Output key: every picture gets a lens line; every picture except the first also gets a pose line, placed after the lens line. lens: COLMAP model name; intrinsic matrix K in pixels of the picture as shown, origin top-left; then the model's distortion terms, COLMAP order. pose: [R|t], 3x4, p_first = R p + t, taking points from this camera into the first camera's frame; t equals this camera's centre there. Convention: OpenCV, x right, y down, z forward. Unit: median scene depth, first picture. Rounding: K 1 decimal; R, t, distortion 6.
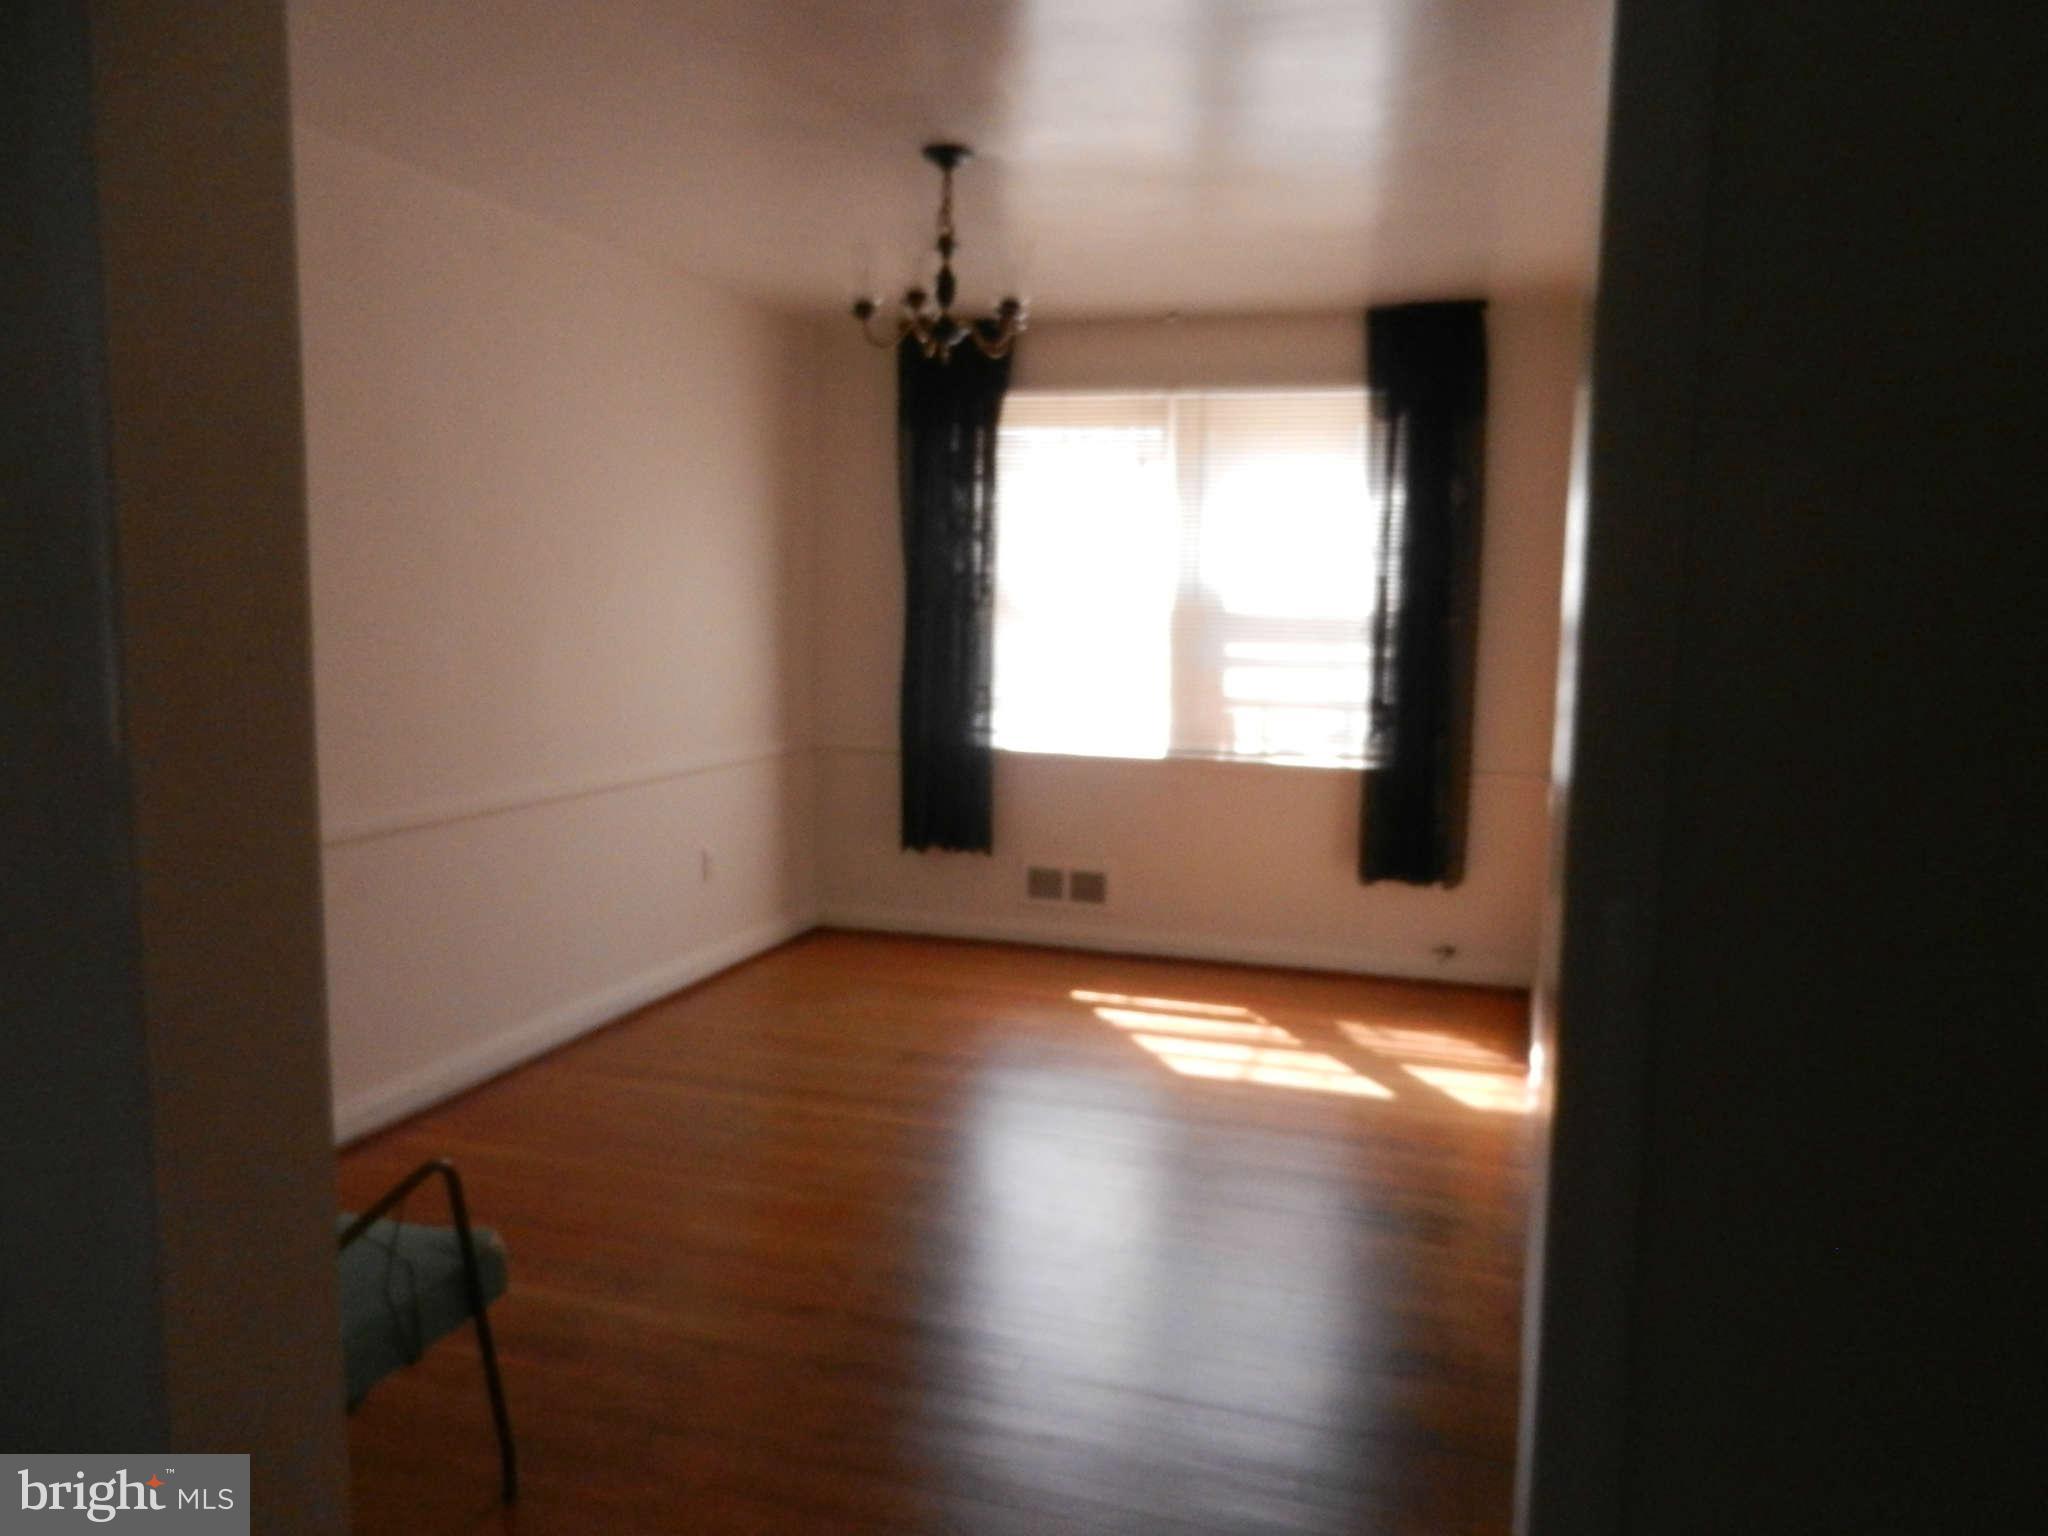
lens RADIAL K [[1528.6, 0, 1024.0], [0, 1528.6, 768.0], [0, 0, 1]] dist [0.027785, 0.000424]
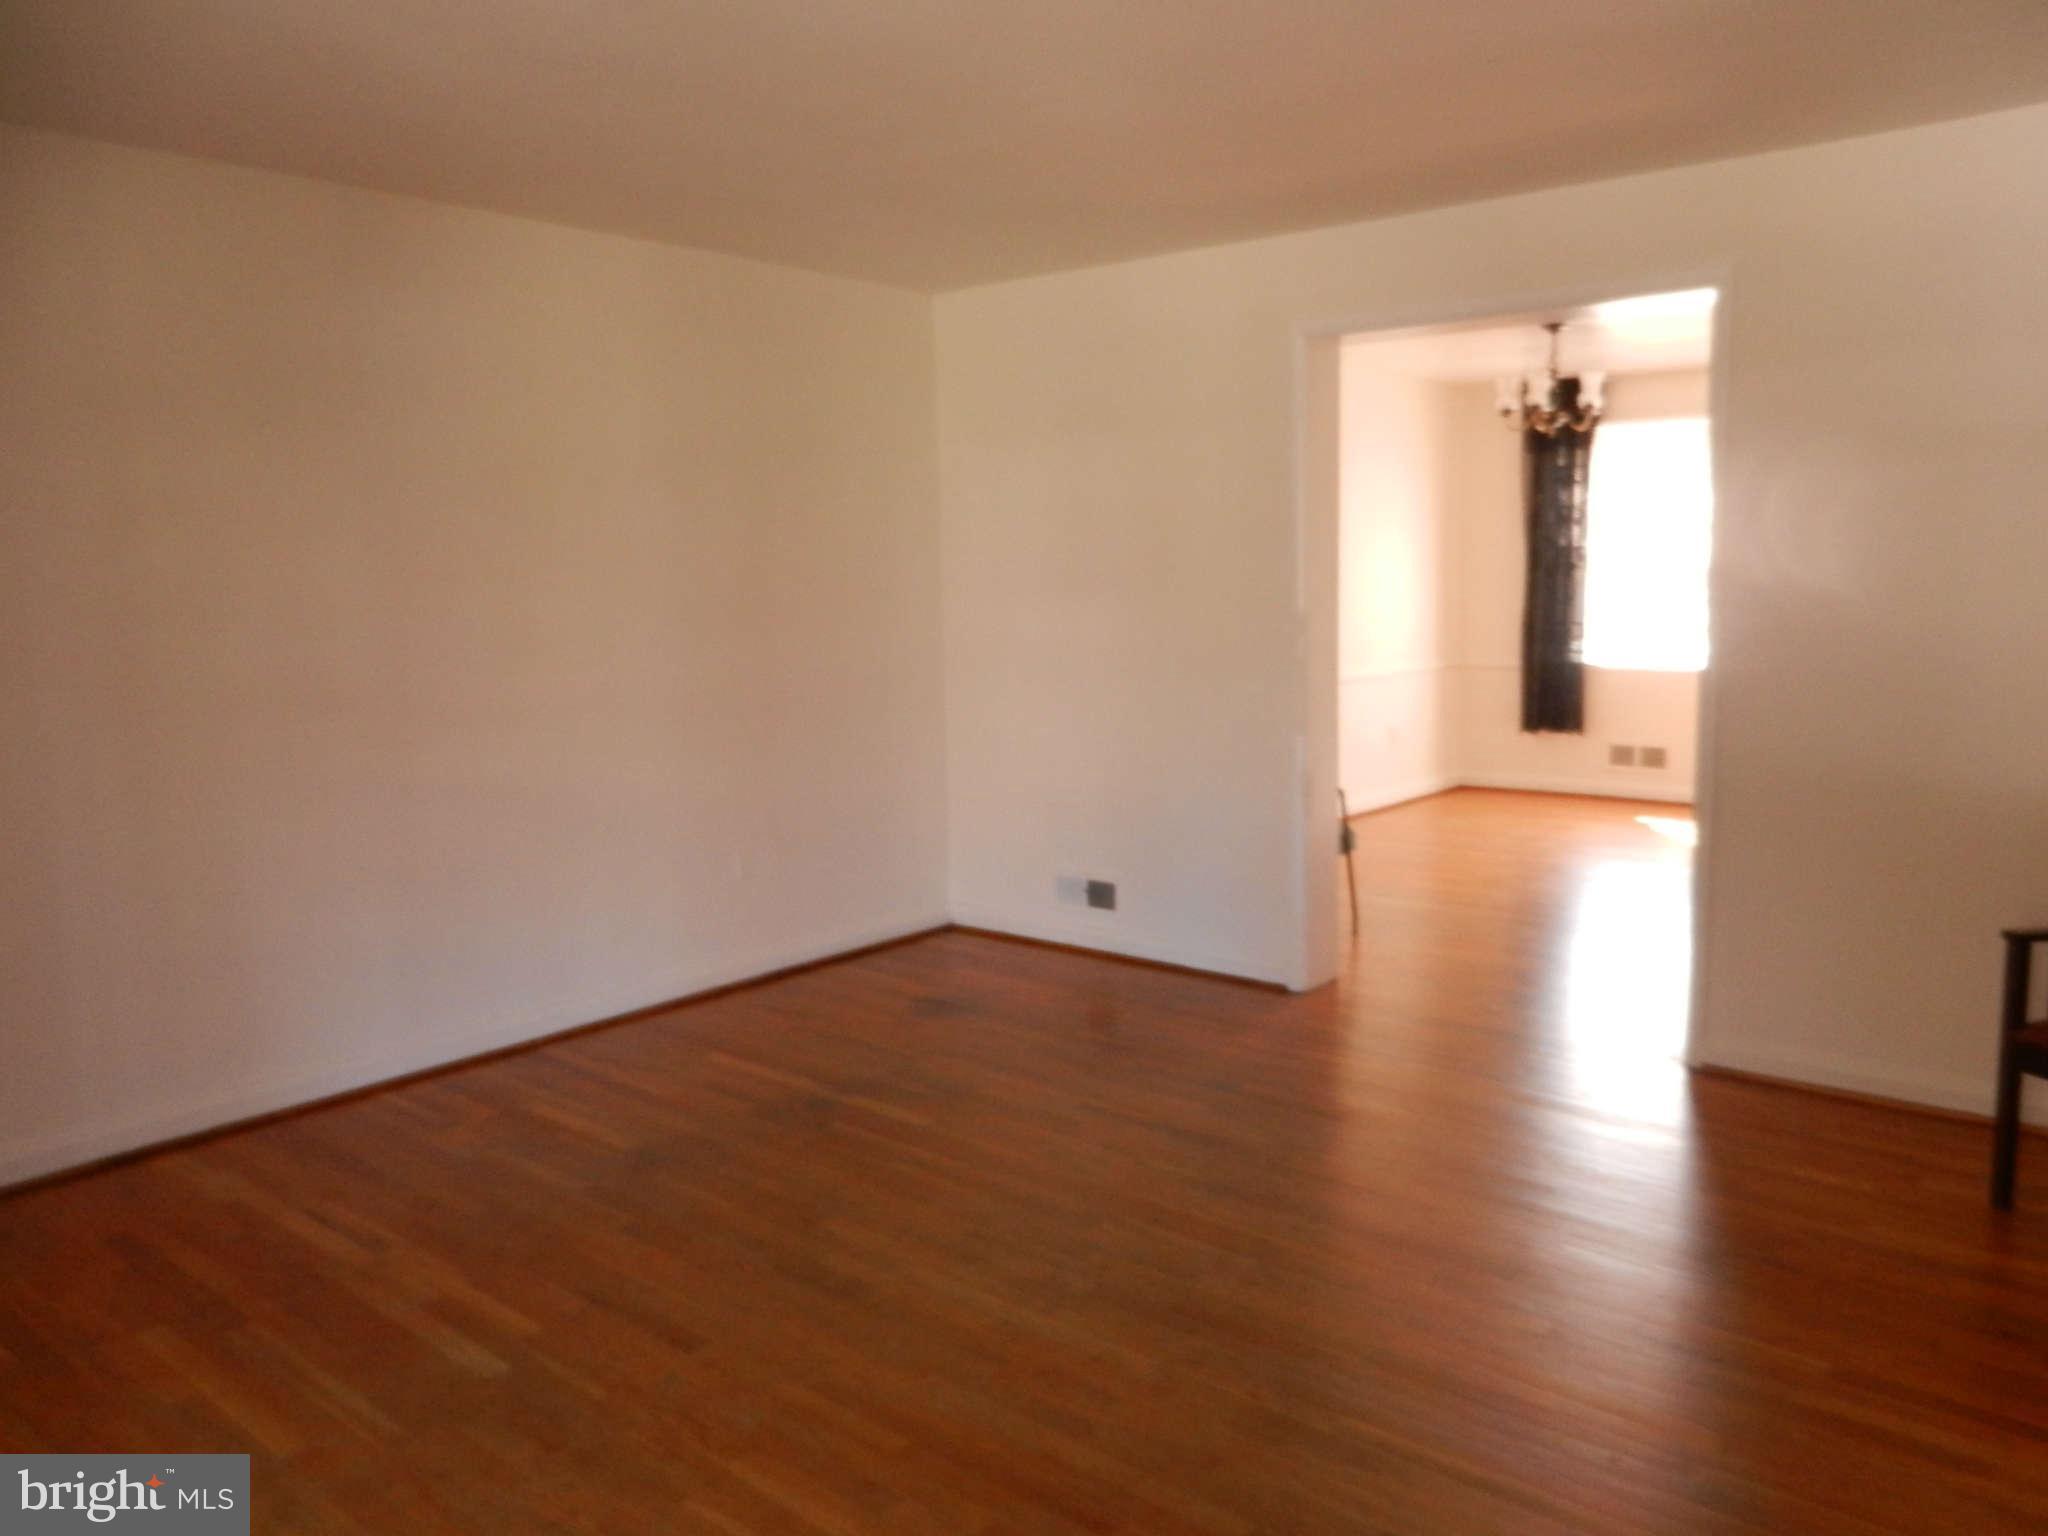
lens RADIAL K [[1528.6, 0, 1024.0], [0, 1528.6, 768.0], [0, 0, 1]] dist [0.027785, 0.000424]
pose [[0.925279, 0.012929, -0.379067, 0.042516], [0.002305, 0.999209, 0.039706, 0.028739], [0.379280, -0.037613, 0.924517, -0.608641]]
